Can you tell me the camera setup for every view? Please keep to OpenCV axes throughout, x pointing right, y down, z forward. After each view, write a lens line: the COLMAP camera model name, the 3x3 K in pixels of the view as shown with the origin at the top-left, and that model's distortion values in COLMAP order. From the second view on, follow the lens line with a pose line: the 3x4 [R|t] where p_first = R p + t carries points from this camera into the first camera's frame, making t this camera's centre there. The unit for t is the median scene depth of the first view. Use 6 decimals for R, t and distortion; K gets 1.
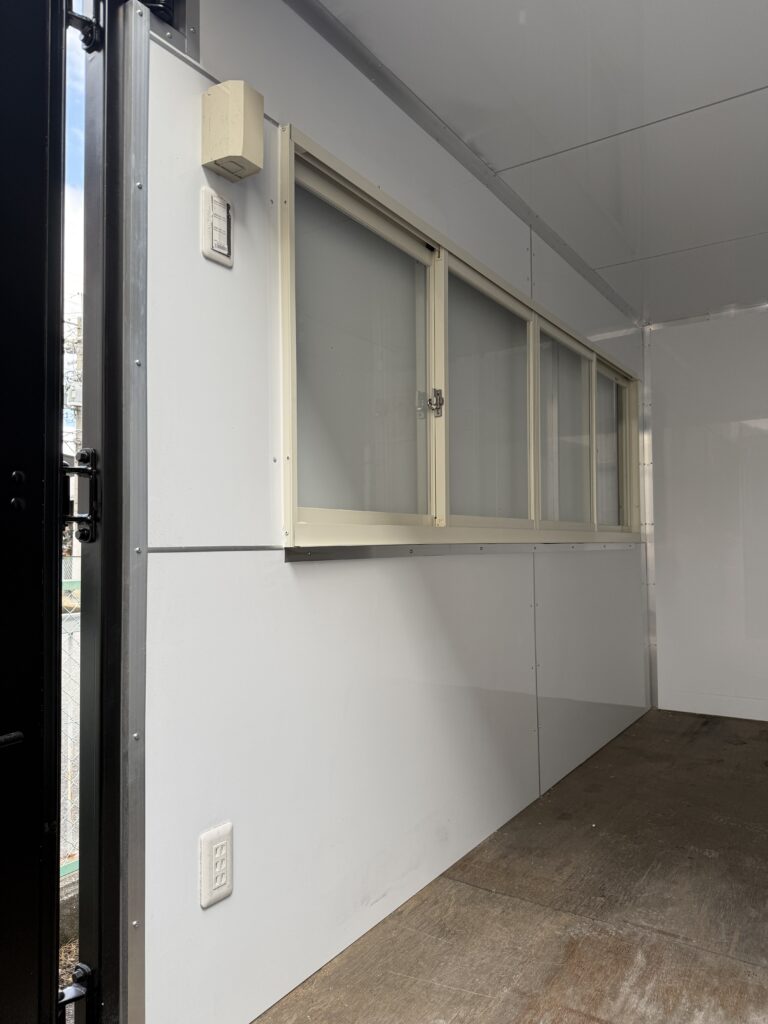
lens RADIAL K [[737.1, 0, 383.1], [0, 737.1, 517.1], [0, 0, 1]] dist [0.007879, -0.008802]
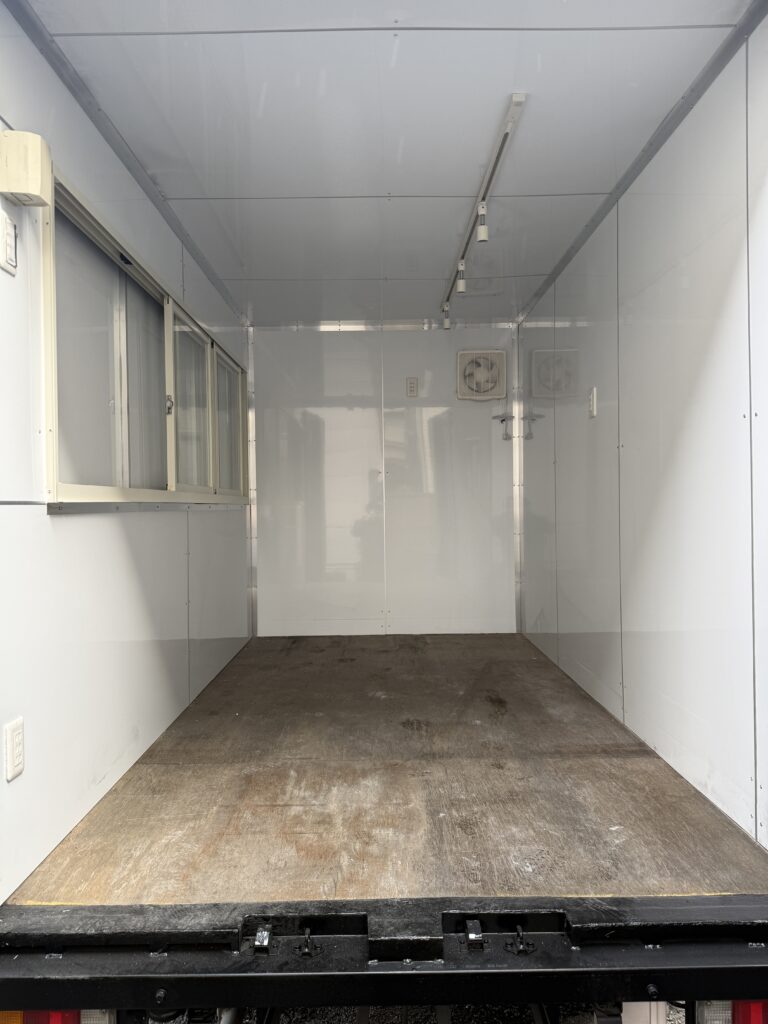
lens RADIAL K [[737.1, 0, 383.1], [0, 737.1, 517.1], [0, 0, 1]] dist [0.007879, -0.008802]
pose [[0.826145, -0.009975, 0.563369, -0.330611], [-0.013796, 0.999185, 0.037923, 0.009101], [-0.563288, -0.039102, 0.825335, -0.320505]]
